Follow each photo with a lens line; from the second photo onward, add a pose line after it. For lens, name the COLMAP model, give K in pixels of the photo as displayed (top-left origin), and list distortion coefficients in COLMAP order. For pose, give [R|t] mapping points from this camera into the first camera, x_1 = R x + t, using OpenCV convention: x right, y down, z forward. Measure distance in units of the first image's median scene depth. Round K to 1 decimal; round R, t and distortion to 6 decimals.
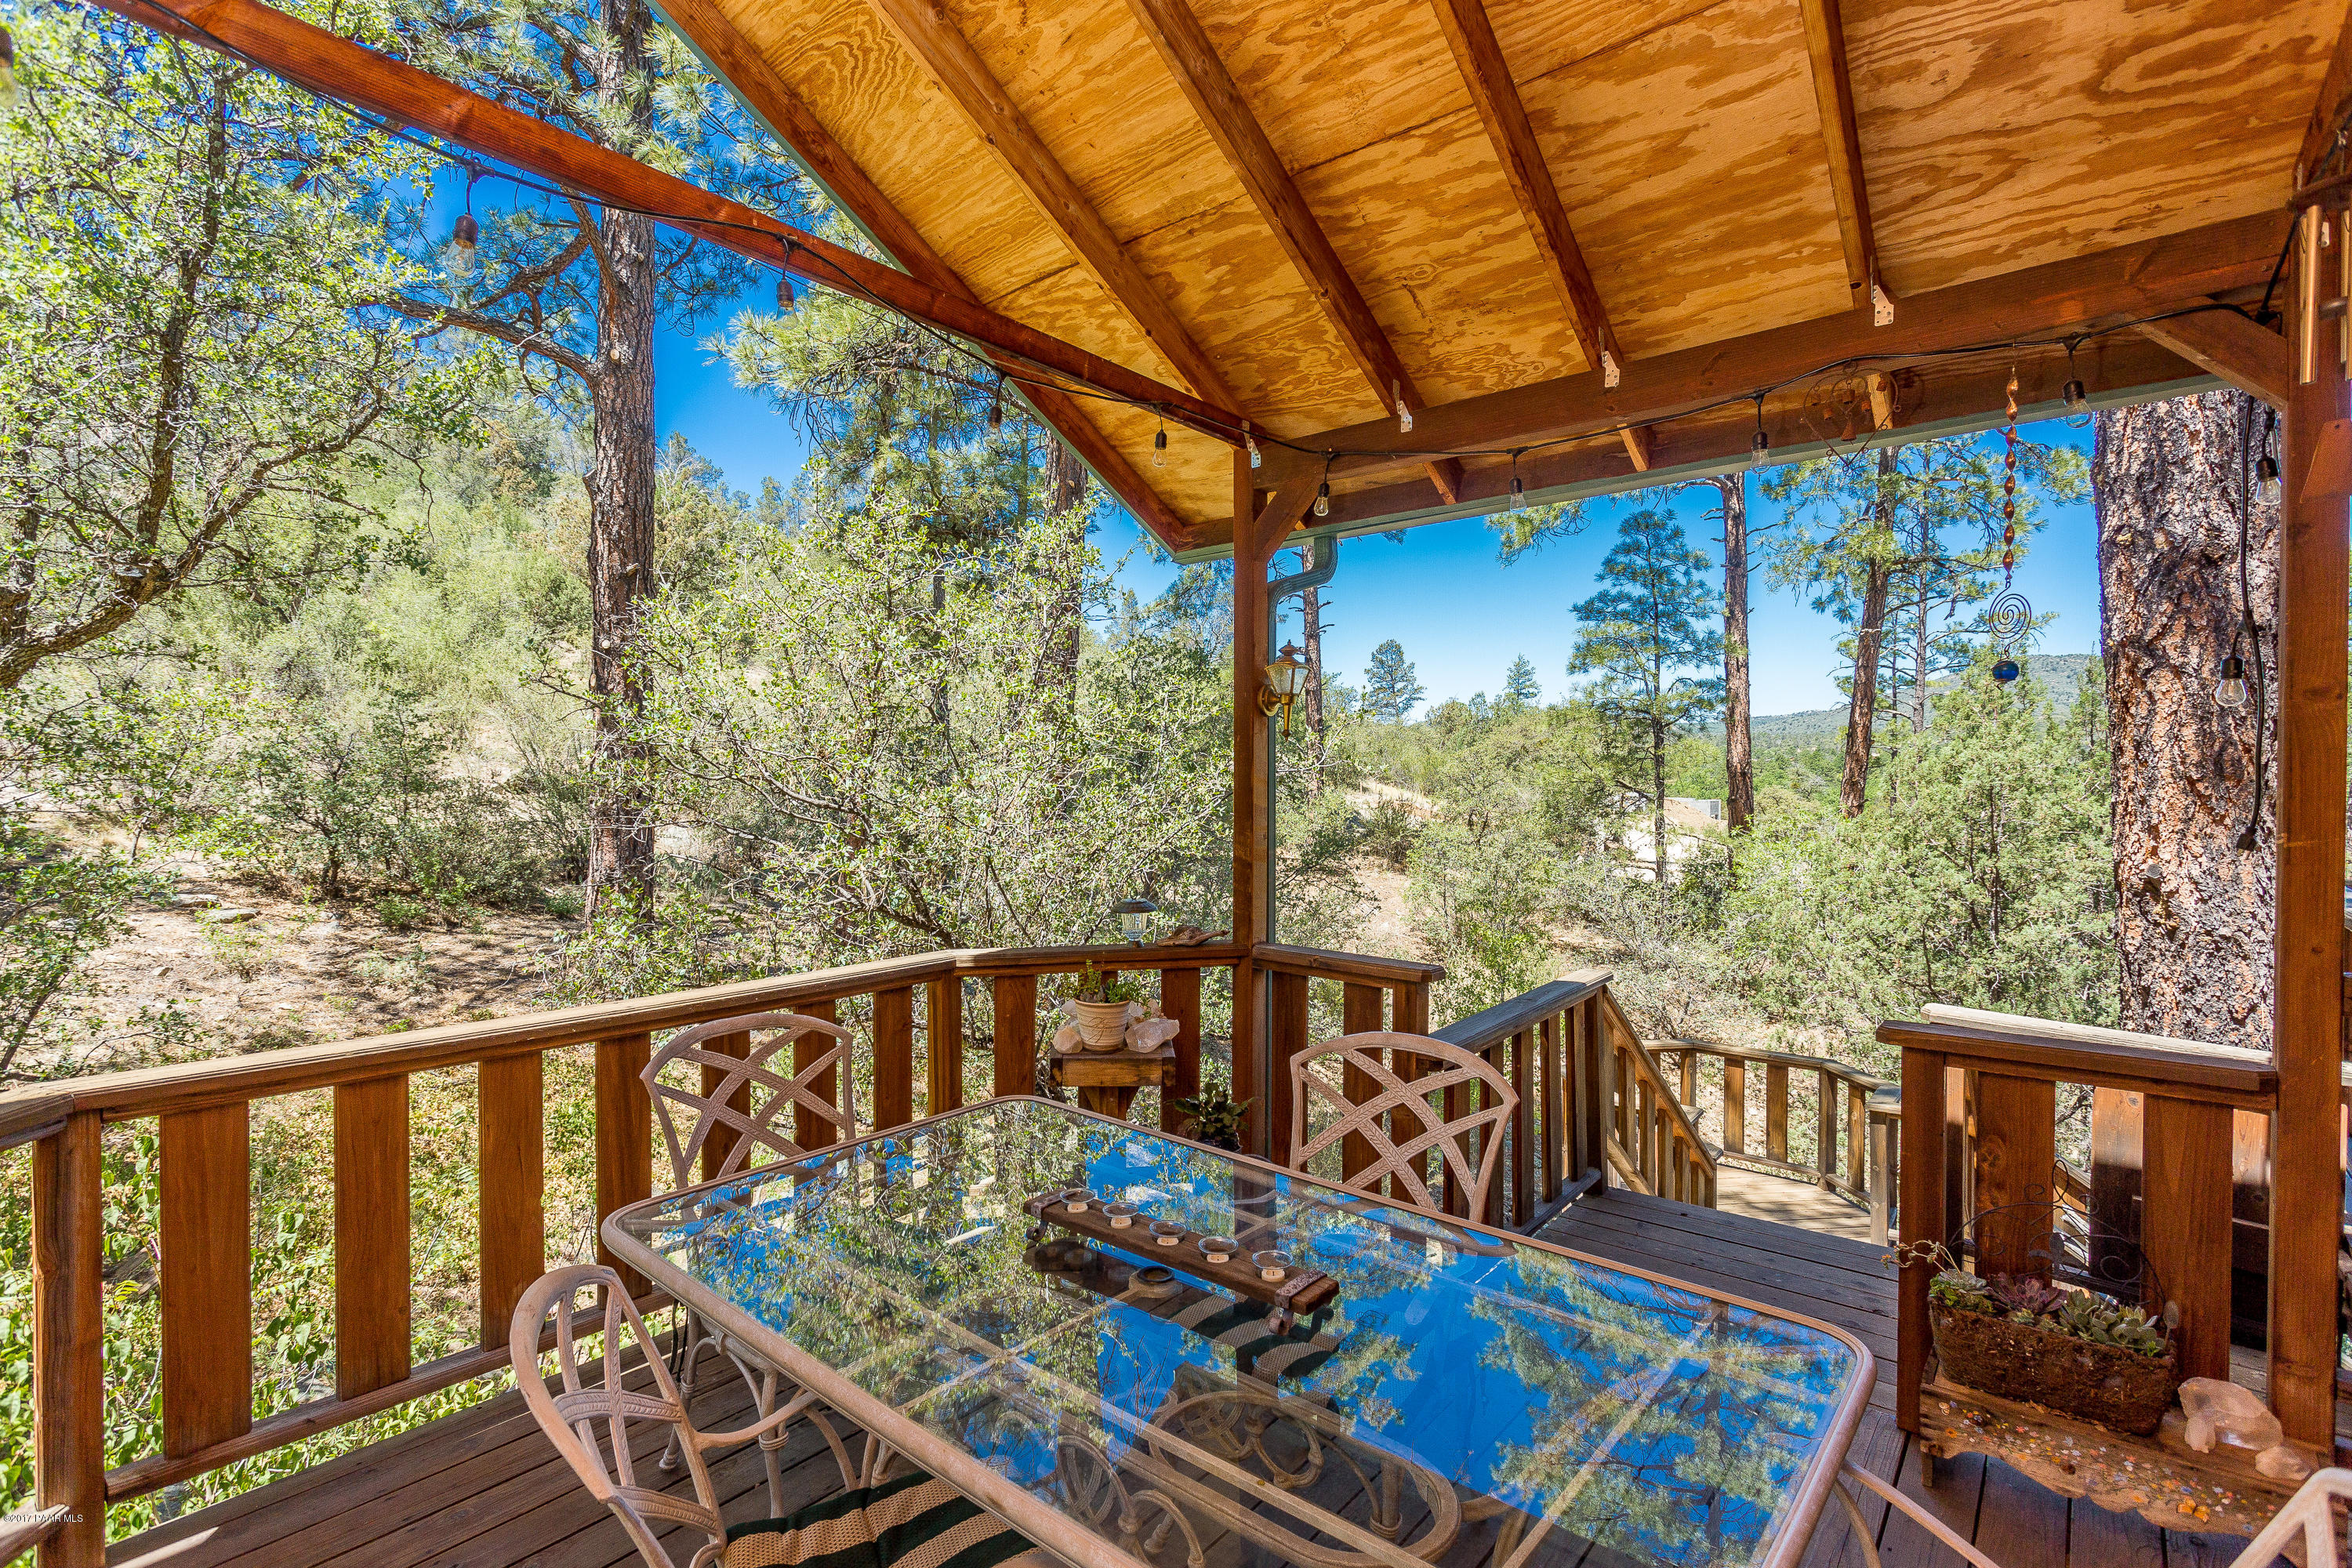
lens RADIAL K [[1112.4, 0, 1188.6], [0, 1112.4, 784.7], [0, 0, 1]] dist [-0.002059, 0.000468]
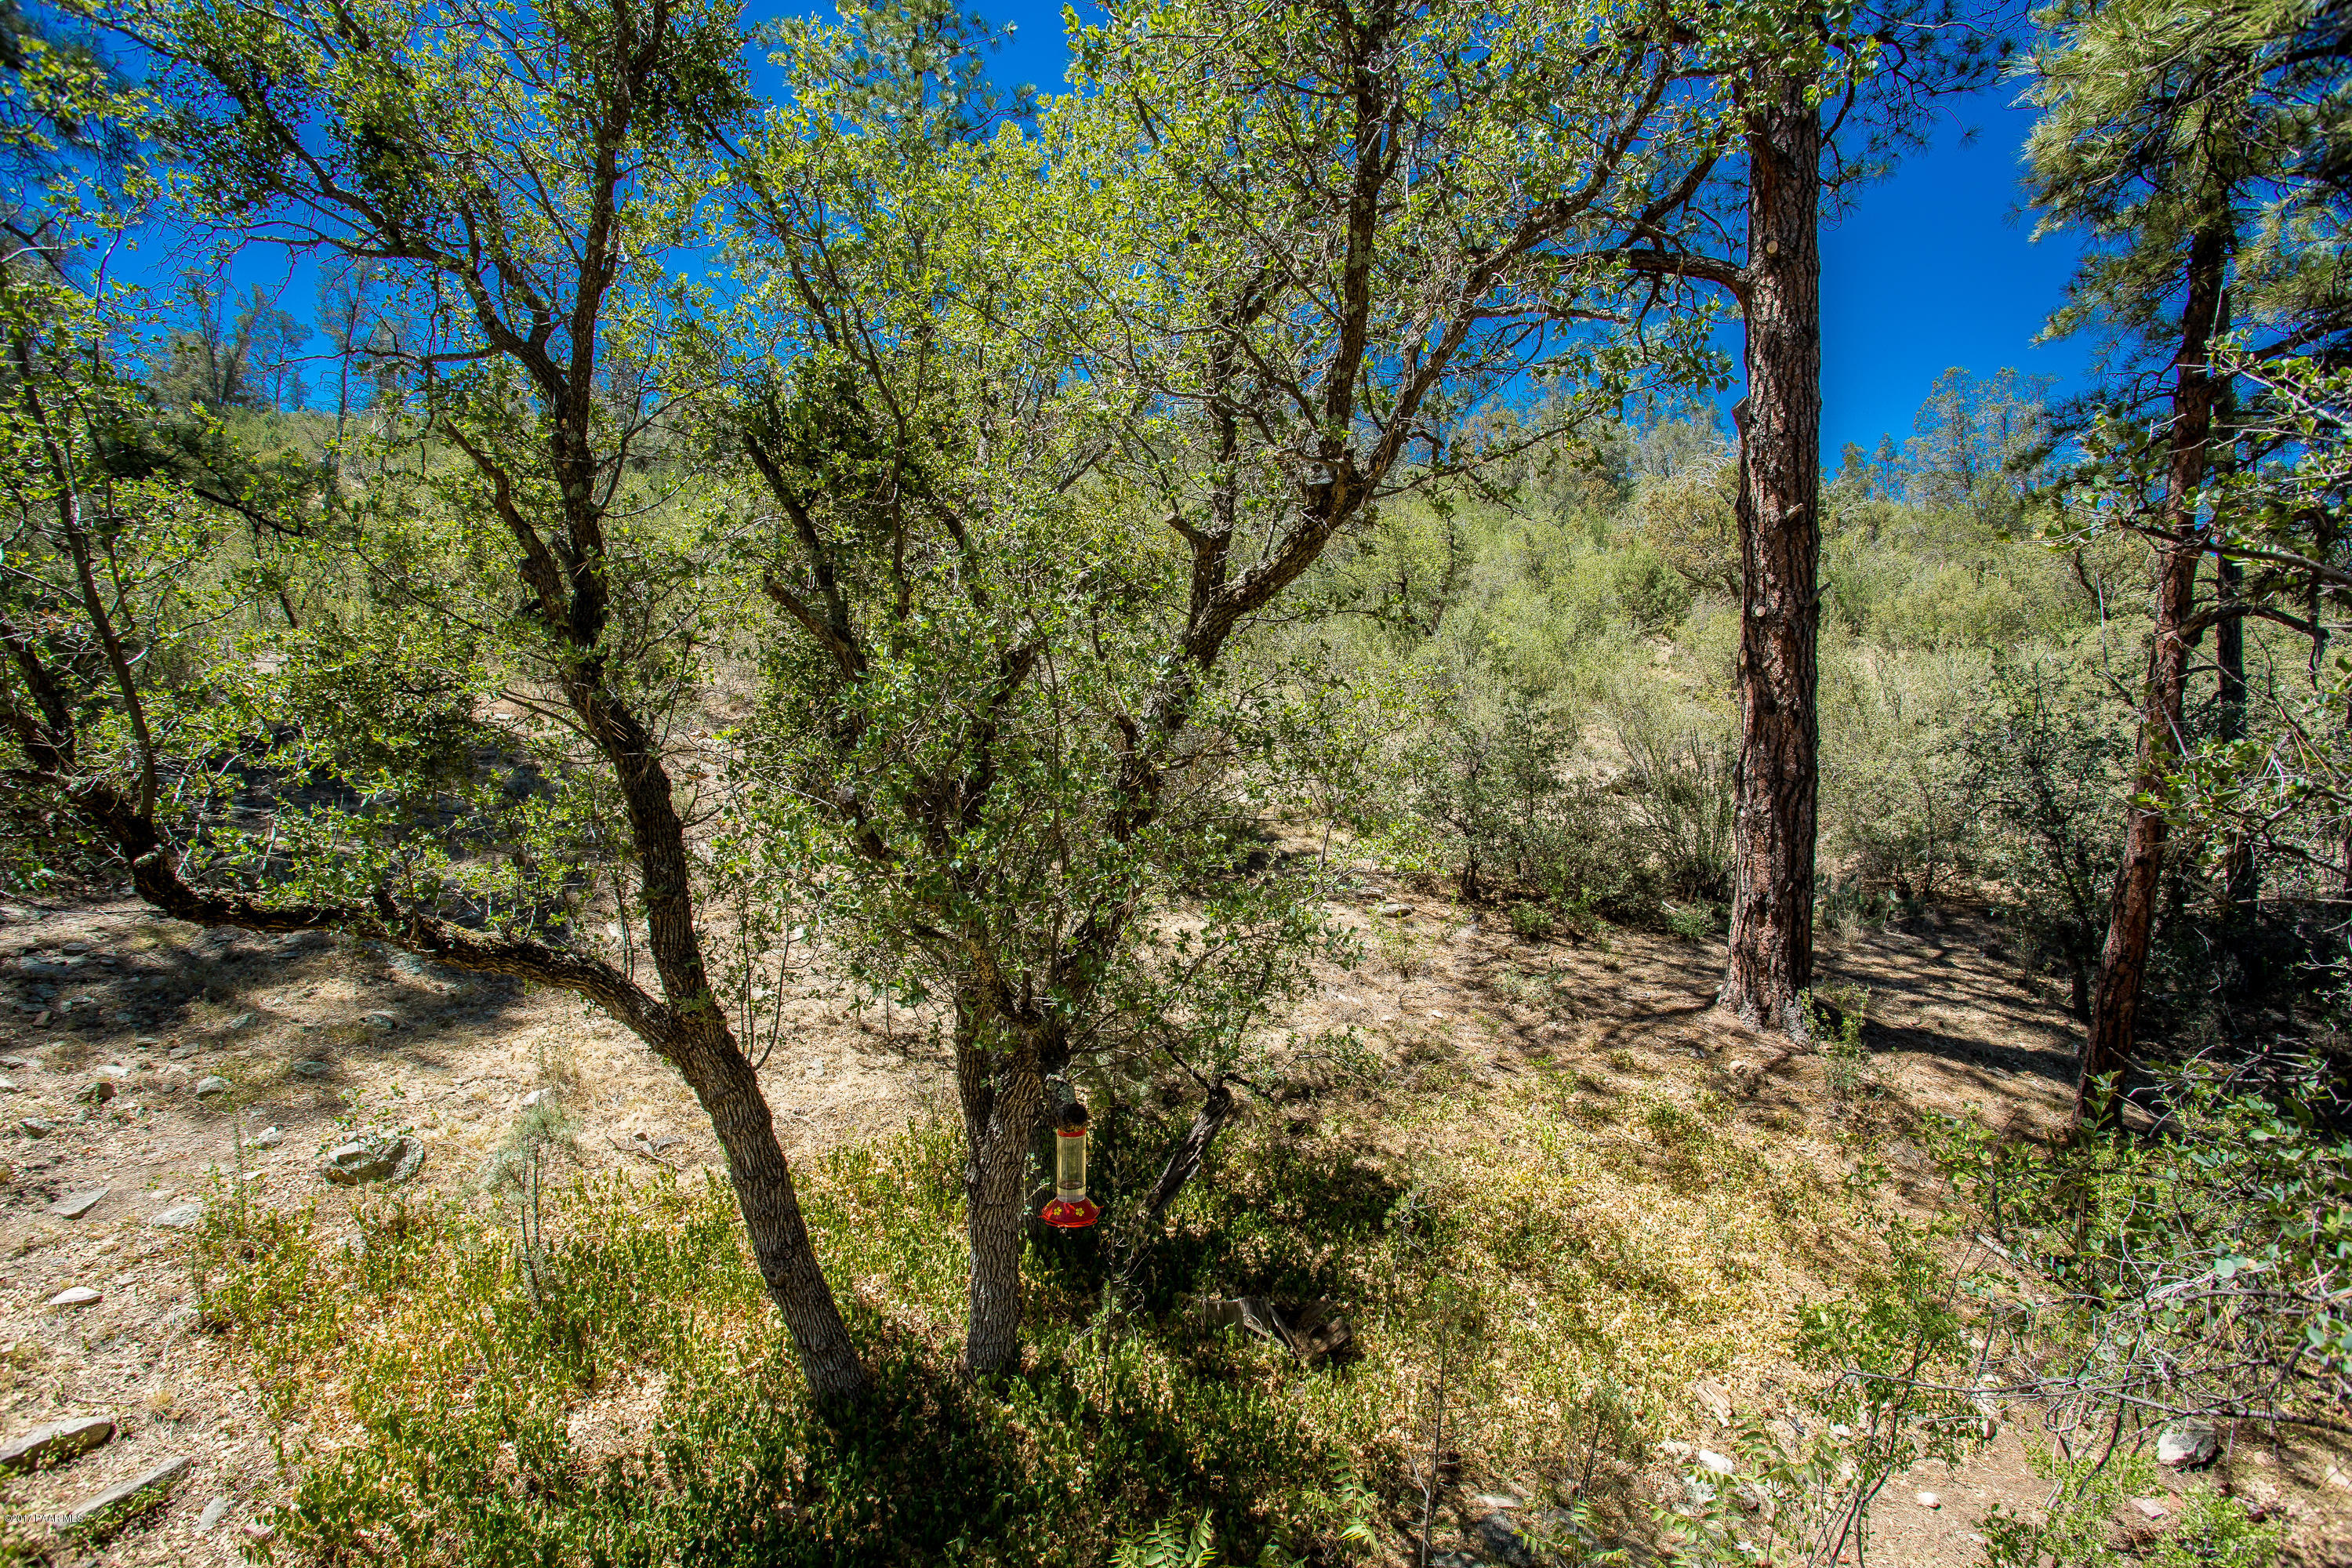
lens RADIAL K [[1128.2, 0, 1177.0], [0, 1128.2, 795.2], [0, 0, 1]] dist [-0.074912, 0.032366]
pose [[0.627142, 0.018641, -0.778682, -0.134337], [-0.011846, 0.999826, 0.014394, -0.001458], [0.778815, 0.000197, 0.627254, 0.143580]]
